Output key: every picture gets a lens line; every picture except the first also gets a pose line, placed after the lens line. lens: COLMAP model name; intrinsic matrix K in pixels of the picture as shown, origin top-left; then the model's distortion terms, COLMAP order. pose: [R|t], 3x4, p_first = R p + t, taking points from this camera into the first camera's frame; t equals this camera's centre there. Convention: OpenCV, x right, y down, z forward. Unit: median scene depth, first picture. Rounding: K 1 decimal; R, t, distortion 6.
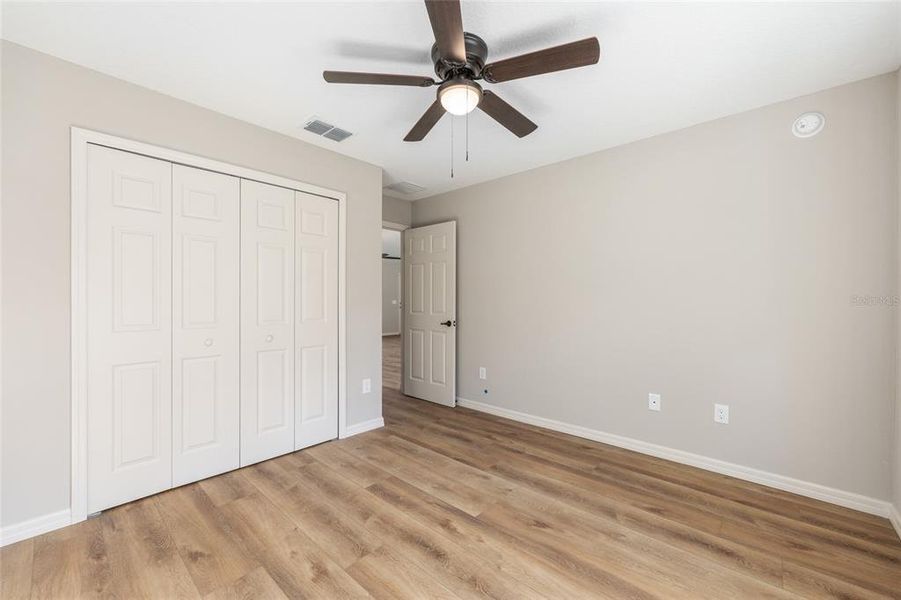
lens RADIAL K [[361.9, 0, 450.6], [0, 361.9, 301.9], [0, 0, 1]] dist [-0.001042, 0.000160]
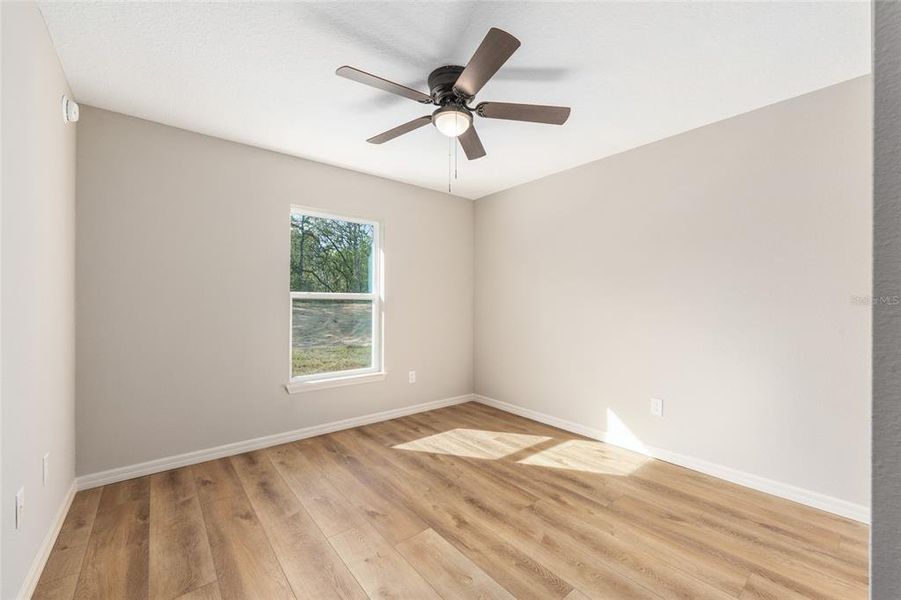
lens RADIAL K [[361.9, 0, 450.6], [0, 361.9, 301.9], [0, 0, 1]] dist [-0.001042, 0.000160]
pose [[-0.988502, -0.004539, 0.151138, -0.130876], [-0.003752, 0.999978, 0.005491, -0.013149], [-0.151159, 0.004860, -0.988497, 1.965087]]
